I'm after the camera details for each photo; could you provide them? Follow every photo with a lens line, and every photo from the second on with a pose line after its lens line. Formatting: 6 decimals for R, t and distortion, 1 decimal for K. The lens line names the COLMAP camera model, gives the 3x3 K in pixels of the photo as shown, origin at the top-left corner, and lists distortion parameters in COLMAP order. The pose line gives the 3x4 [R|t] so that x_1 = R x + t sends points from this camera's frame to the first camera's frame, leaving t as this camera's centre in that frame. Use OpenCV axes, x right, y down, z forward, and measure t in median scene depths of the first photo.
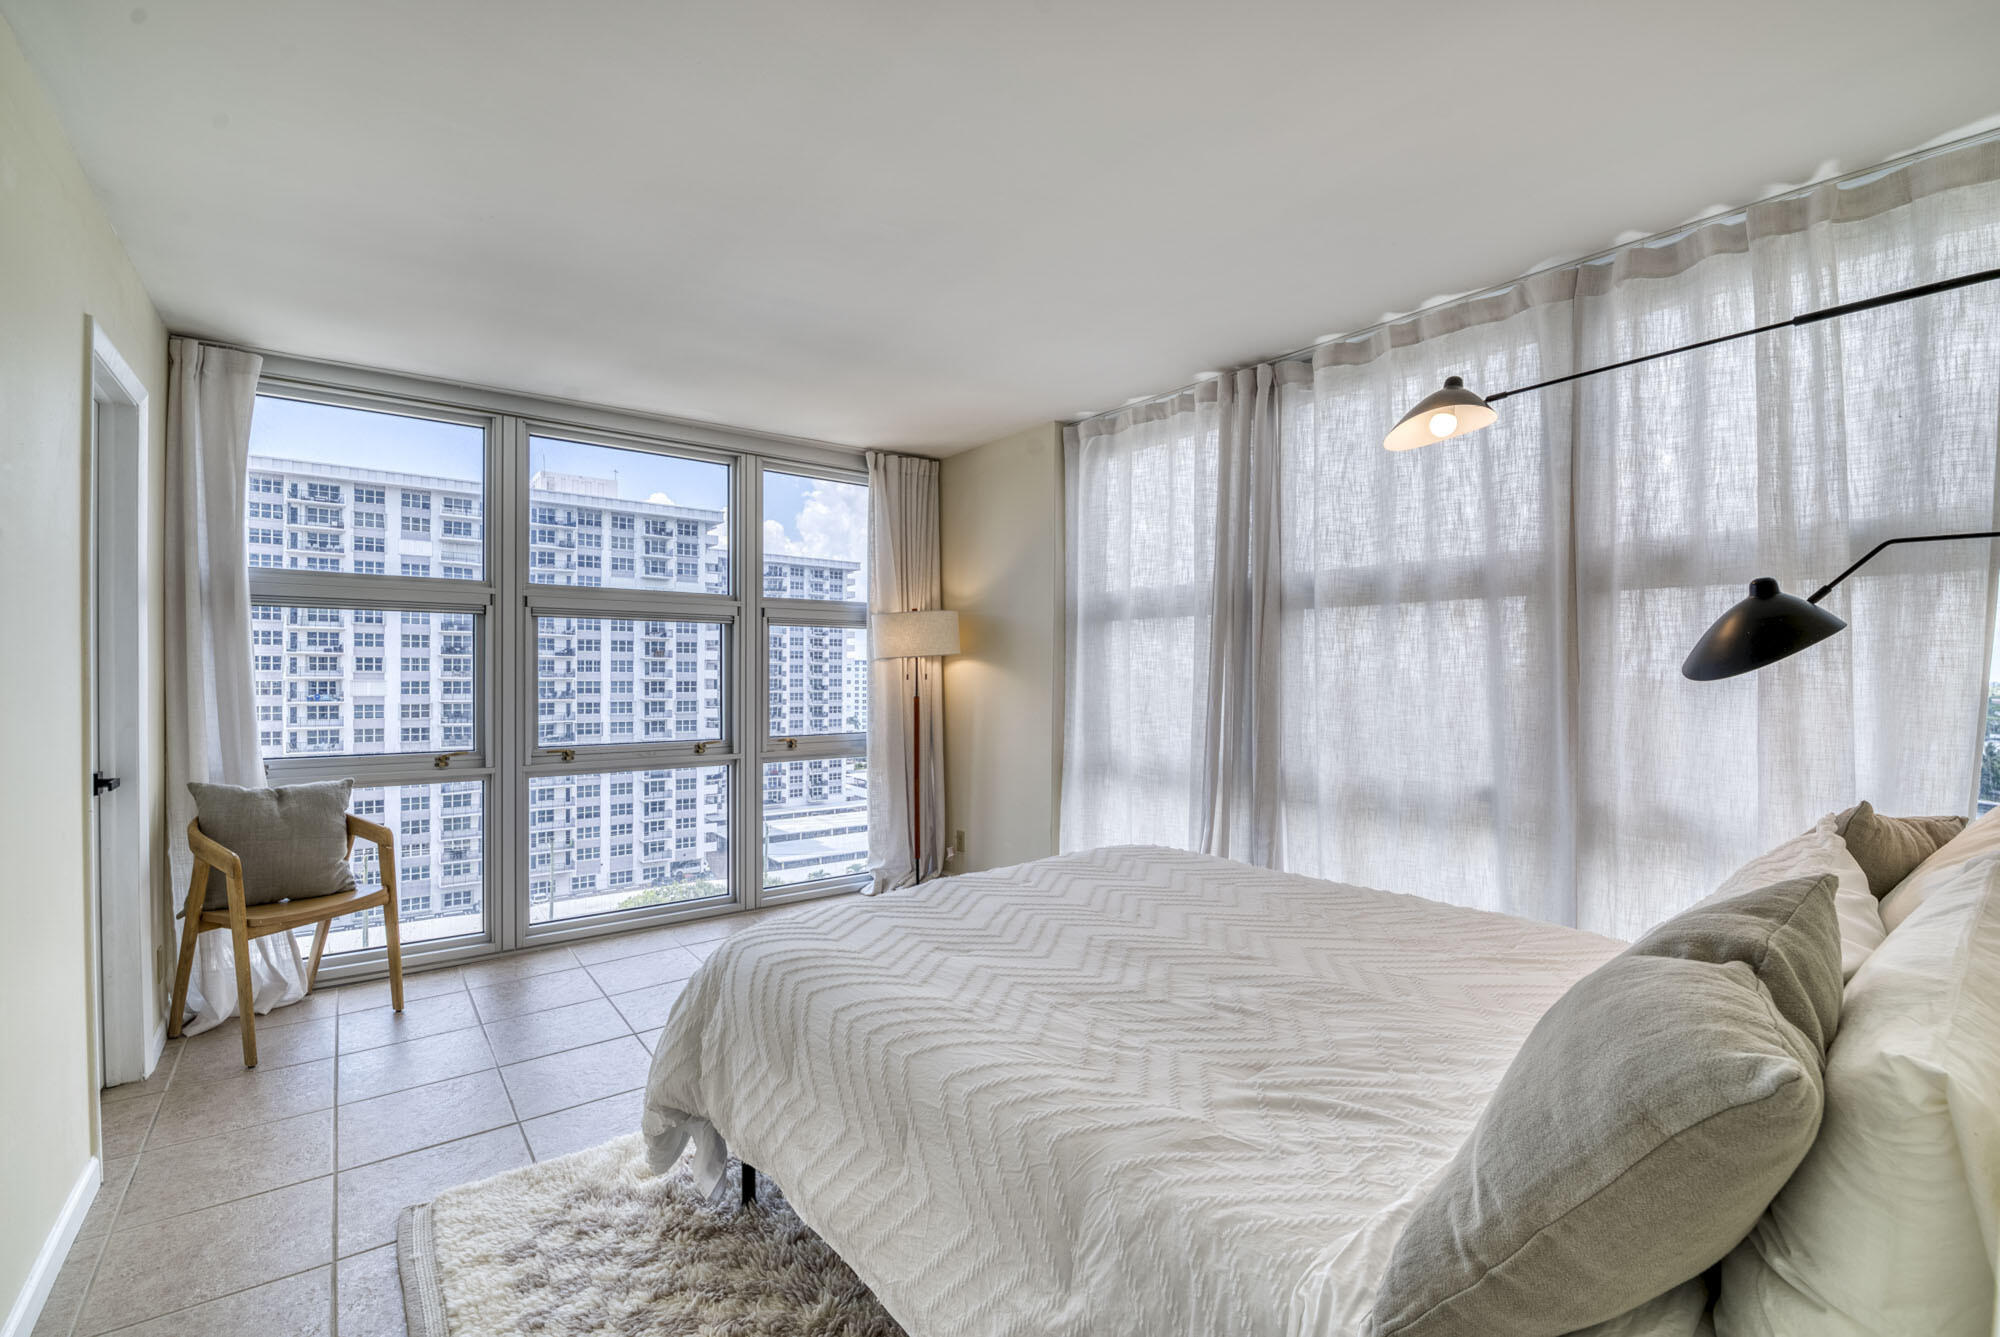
lens RADIAL K [[864.3, 0, 1011.0], [0, 864.3, 672.5], [0, 0, 1]] dist [-0.016916, -0.001787]
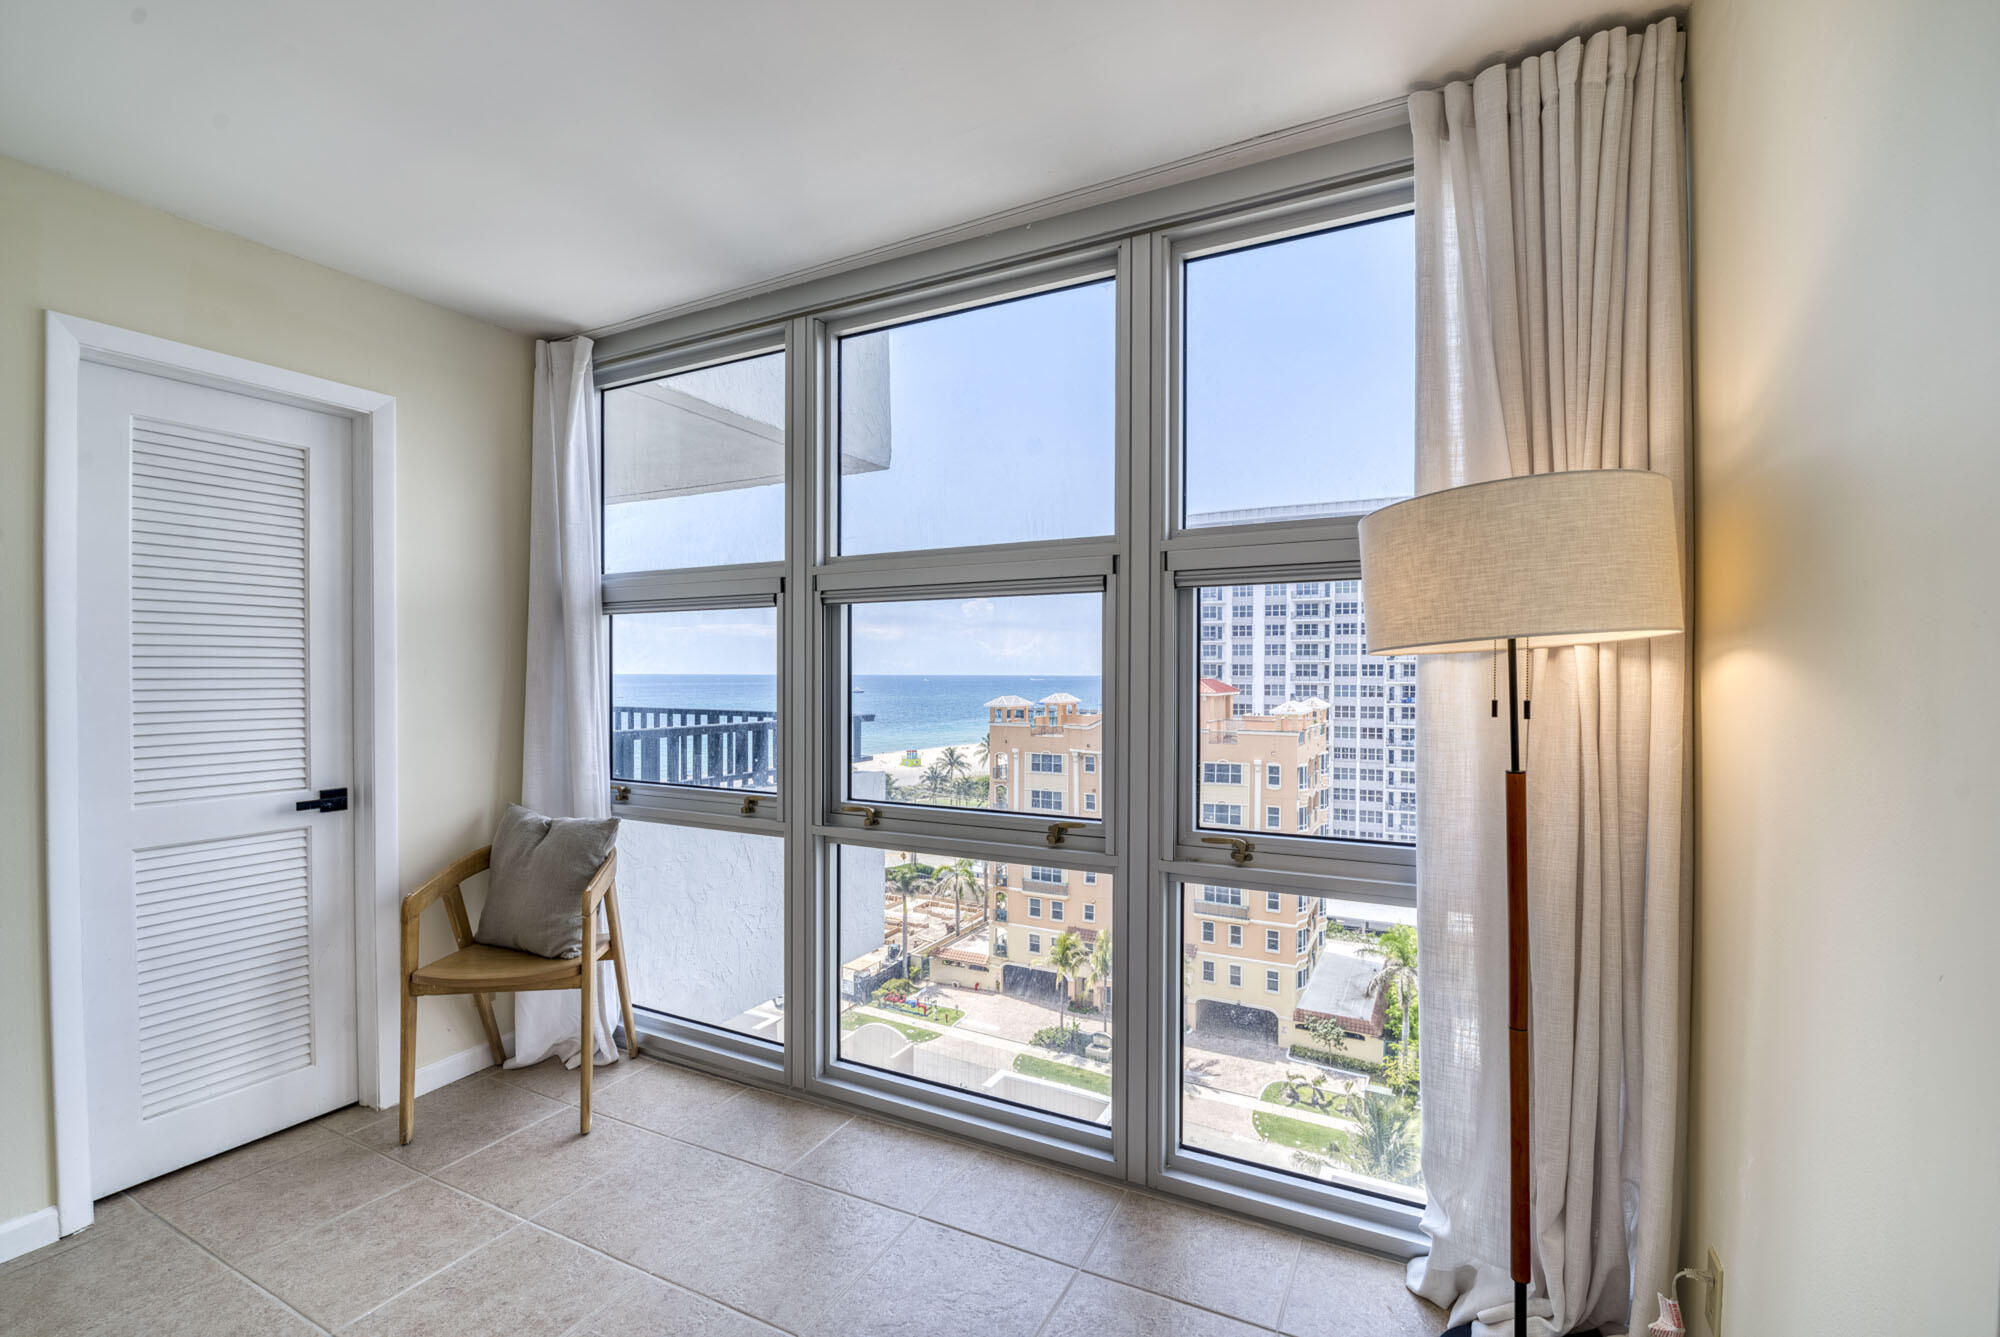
lens RADIAL K [[864.3, 0, 1011.9], [0, 864.3, 671.1], [0, 0, 1]] dist [-0.016916, -0.001787]
pose [[0.434963, -0.007881, -0.900414, 0.040664], [0.000379, 0.999963, -0.008569, -0.002832], [0.900448, 0.003386, 0.434950, 0.315701]]
